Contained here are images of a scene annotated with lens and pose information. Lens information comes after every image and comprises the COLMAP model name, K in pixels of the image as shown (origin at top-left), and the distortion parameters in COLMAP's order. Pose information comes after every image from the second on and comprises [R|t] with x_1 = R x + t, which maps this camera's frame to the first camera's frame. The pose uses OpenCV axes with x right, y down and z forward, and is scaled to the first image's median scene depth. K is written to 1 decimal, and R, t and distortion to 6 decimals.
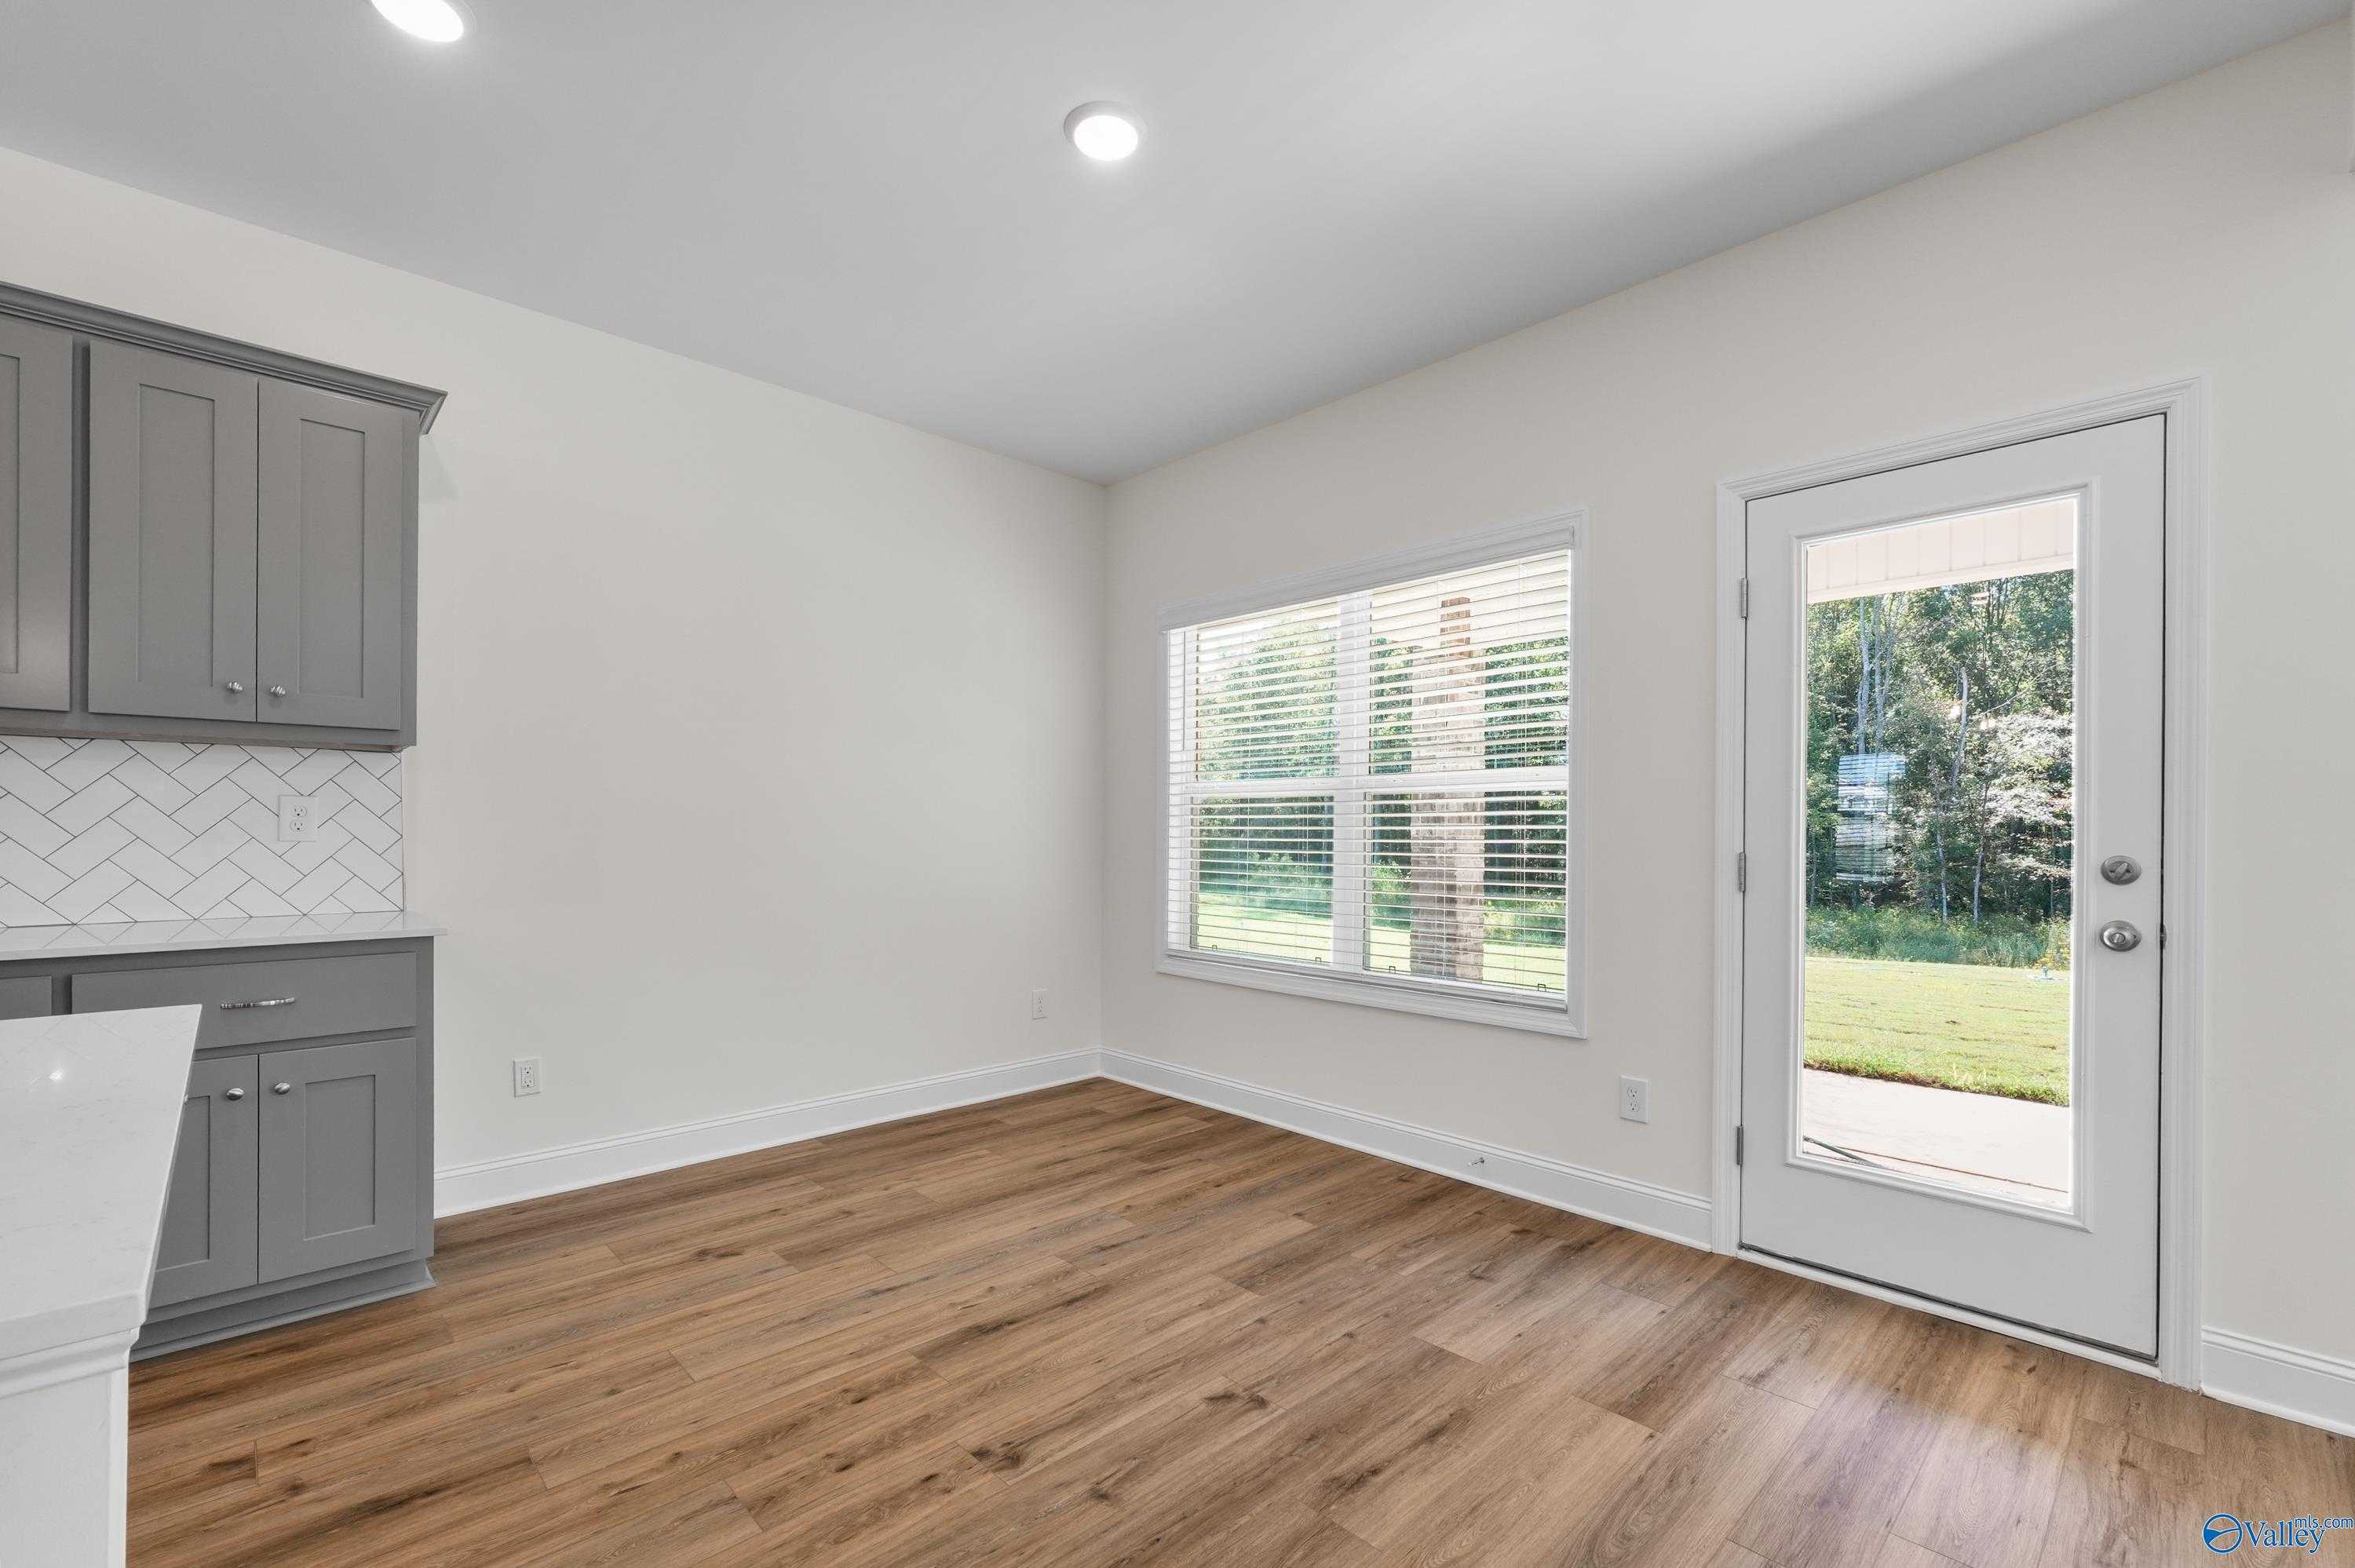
lens RADIAL K [[997.5, 0, 1183.2], [0, 997.5, 831.1], [0, 0, 1]] dist [-0.002348, -0.000279]
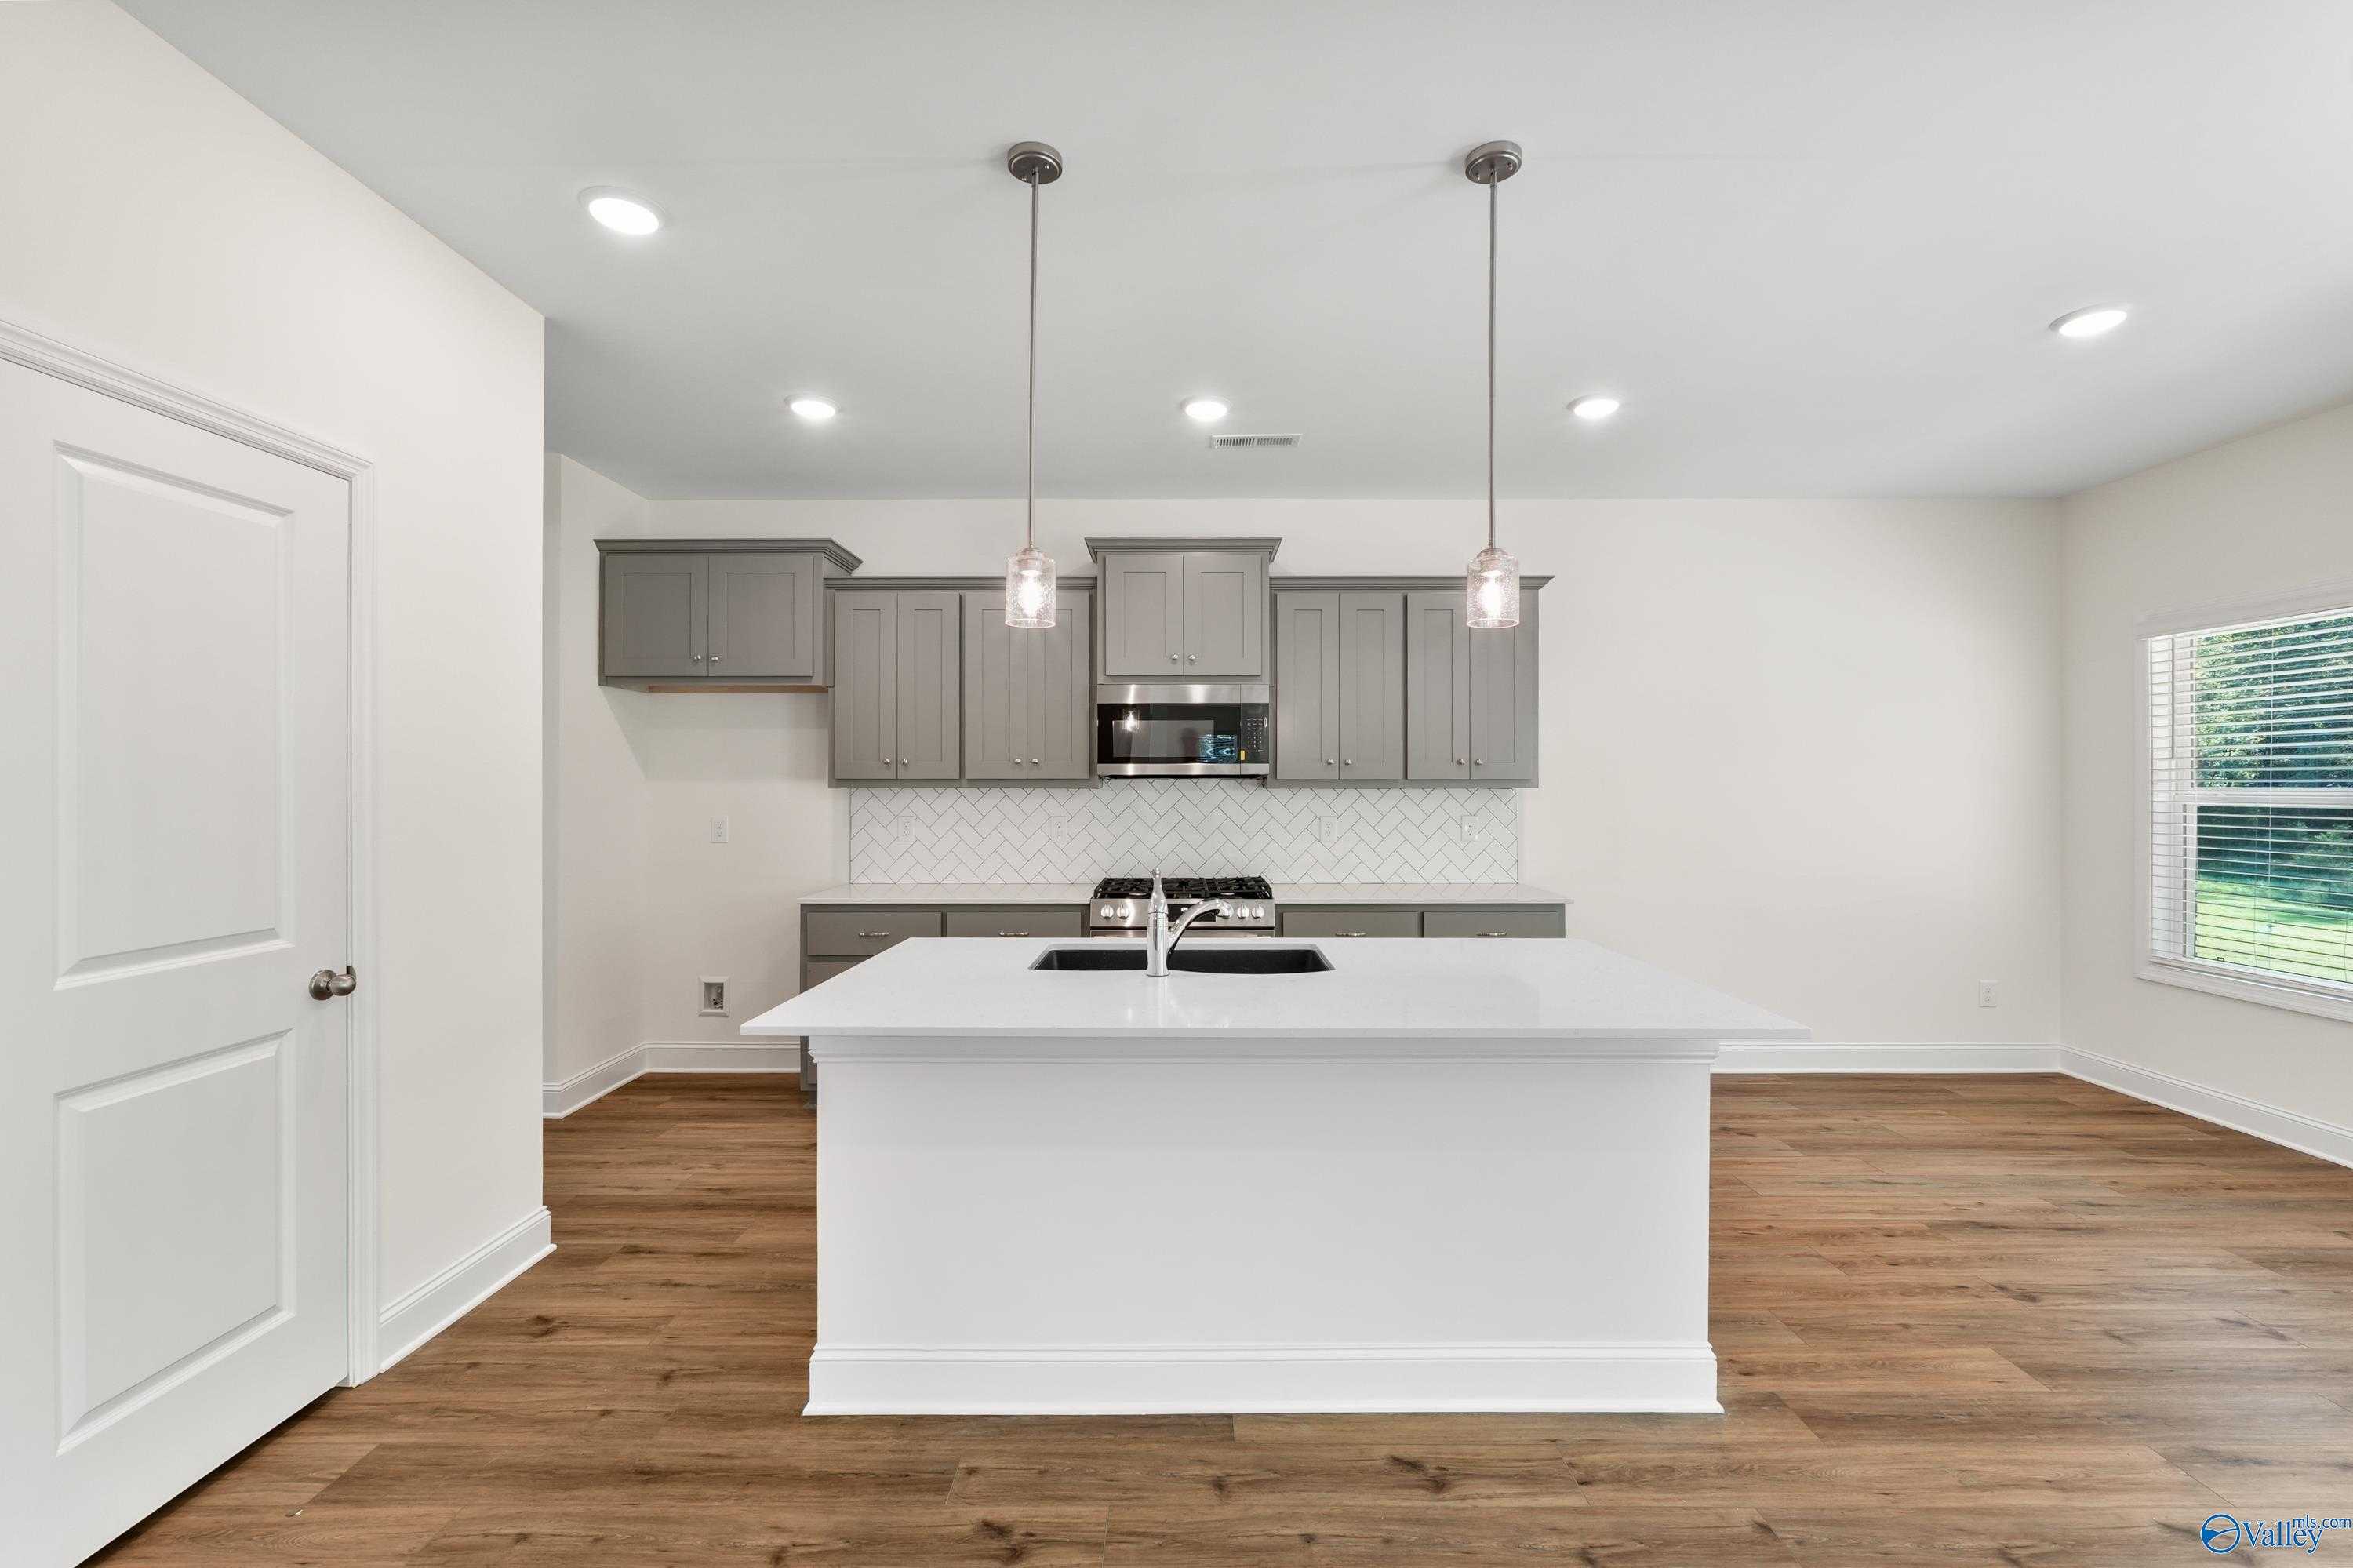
lens RADIAL K [[995.8, 0, 1182.8], [0, 995.8, 782.1], [0, 0, 1]] dist [-0.001660, -0.000557]
pose [[0.716629, -0.009103, -0.697395, -0.027561], [0.004240, 0.999953, -0.008696, -0.090204], [0.697441, 0.003275, 0.716634, -0.684786]]
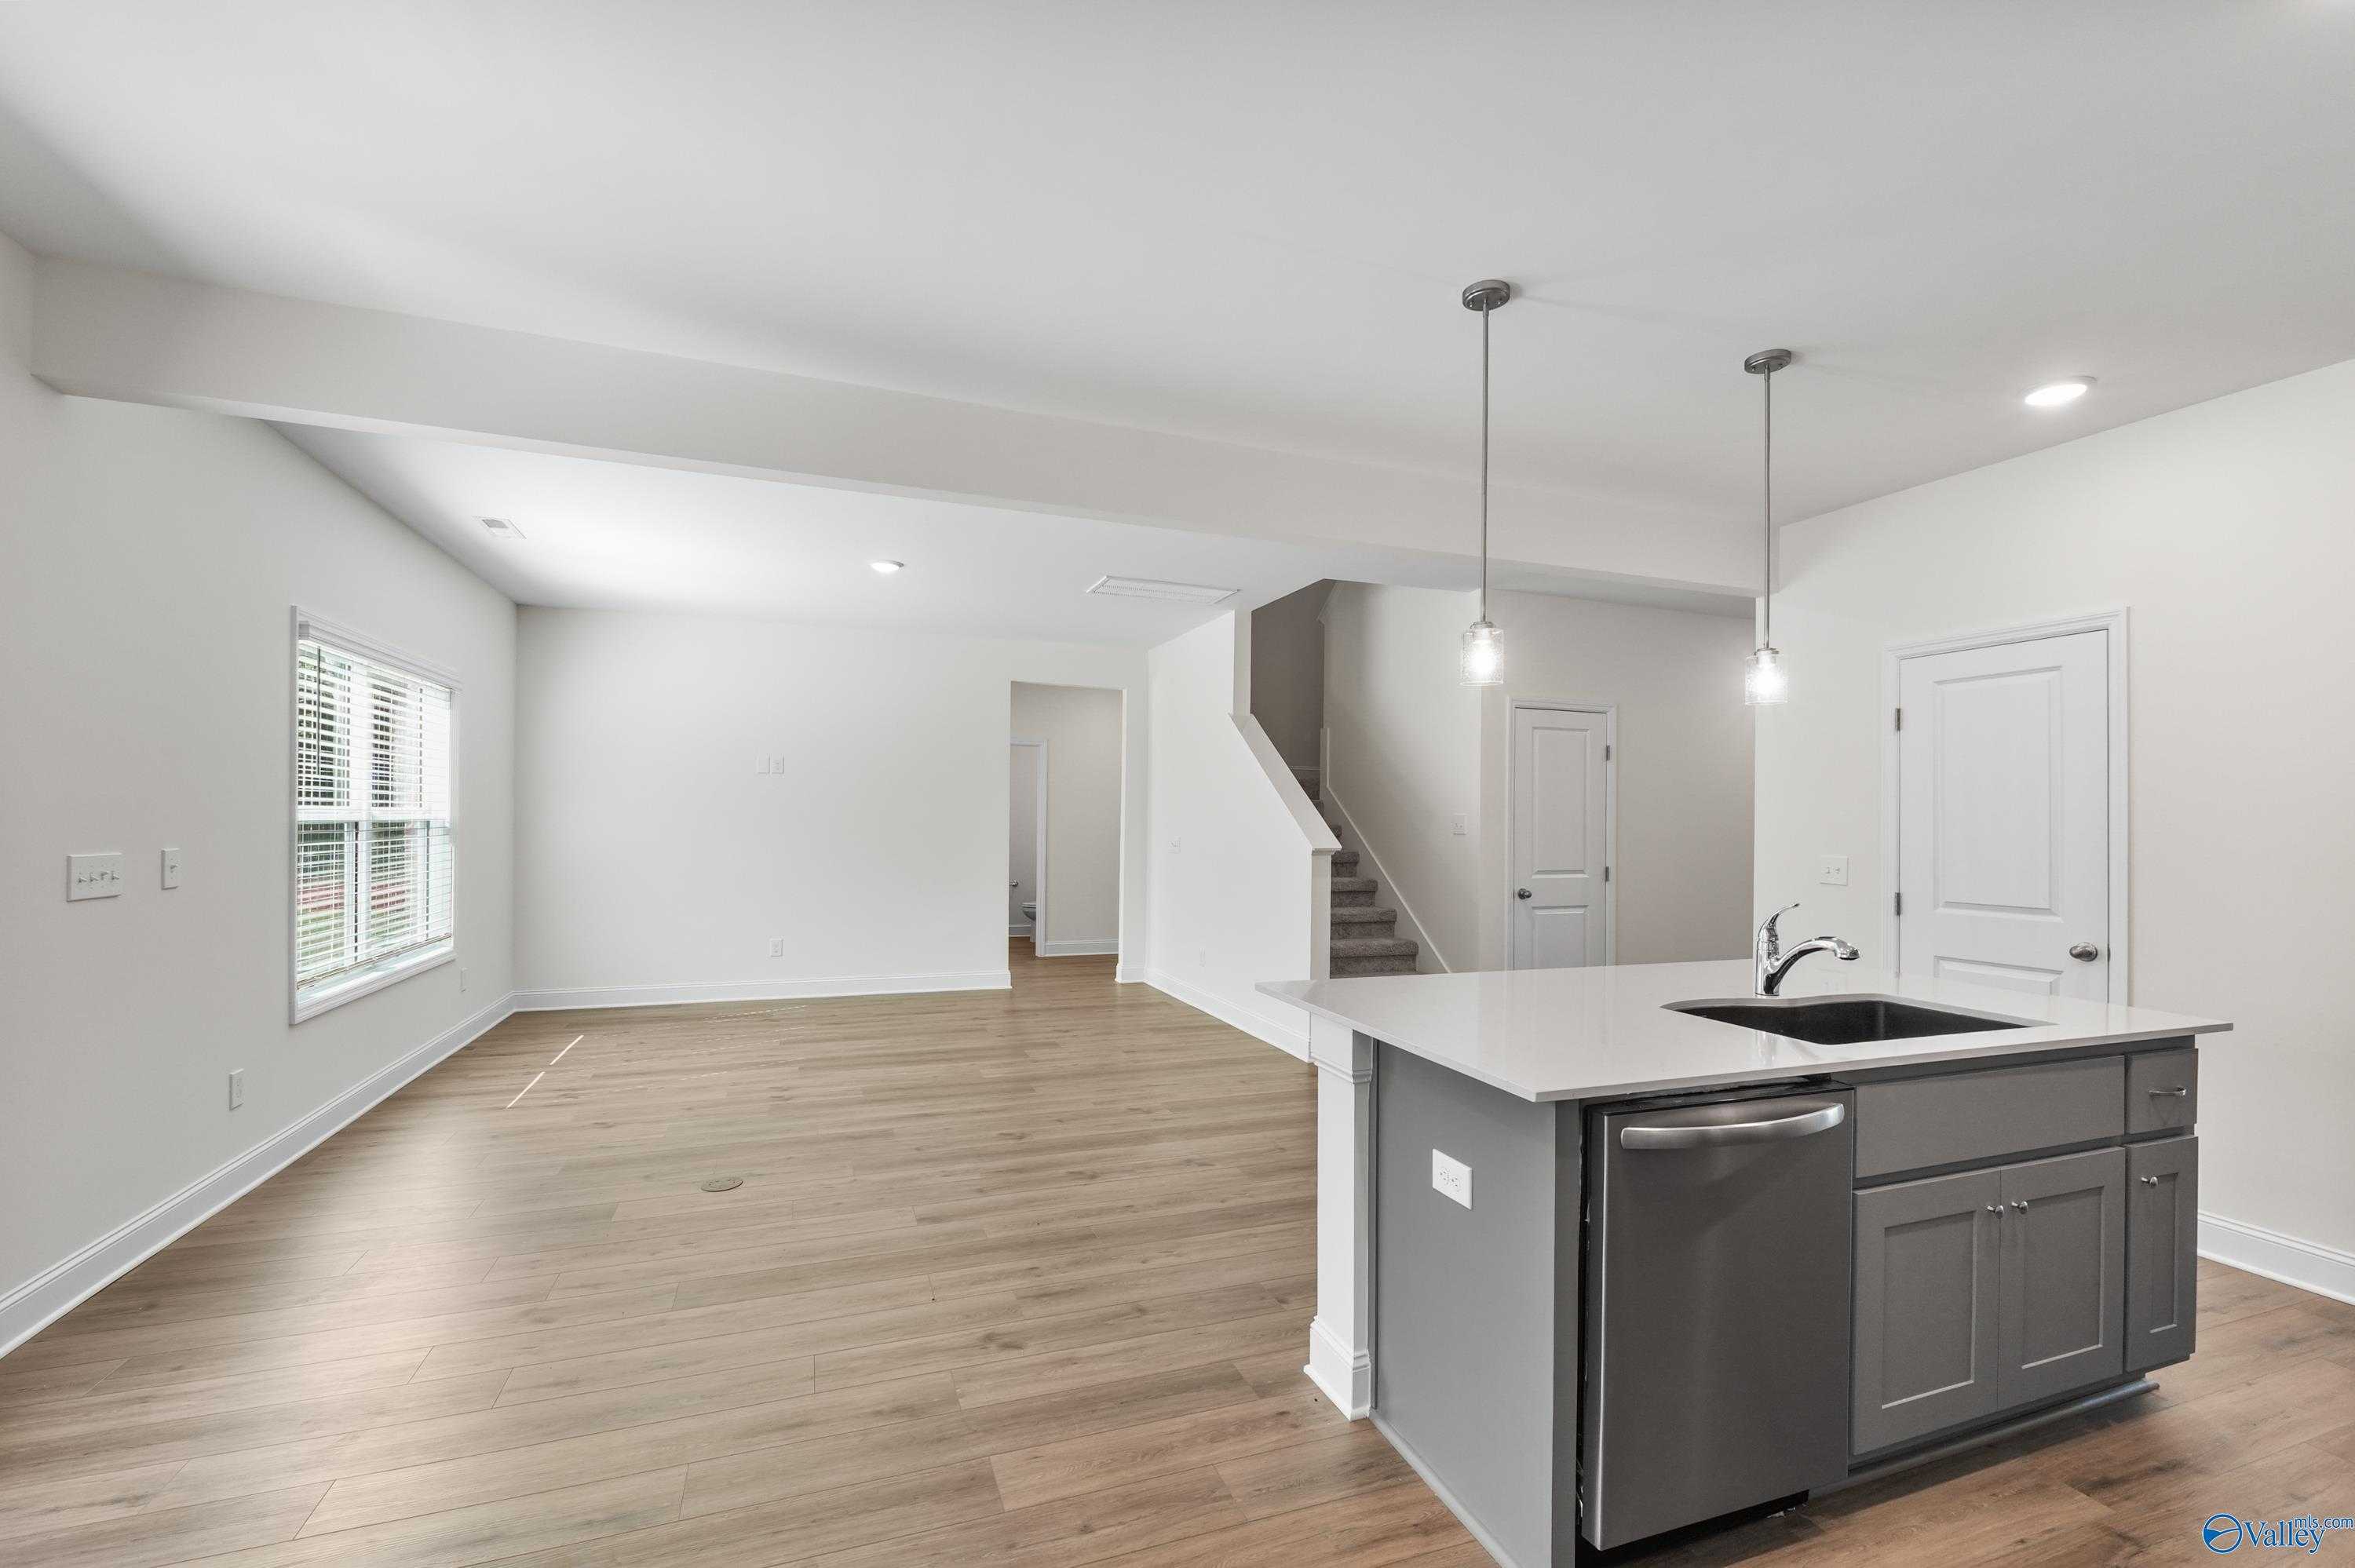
lens RADIAL K [[997.5, 0, 1183.2], [0, 997.5, 831.1], [0, 0, 1]] dist [-0.002348, -0.000279]
pose [[-0.917814, -0.023354, 0.396322, -0.580668], [-0.019161, 0.999711, 0.014536, -0.089709], [-0.396547, 0.005748, -0.917996, 1.260918]]
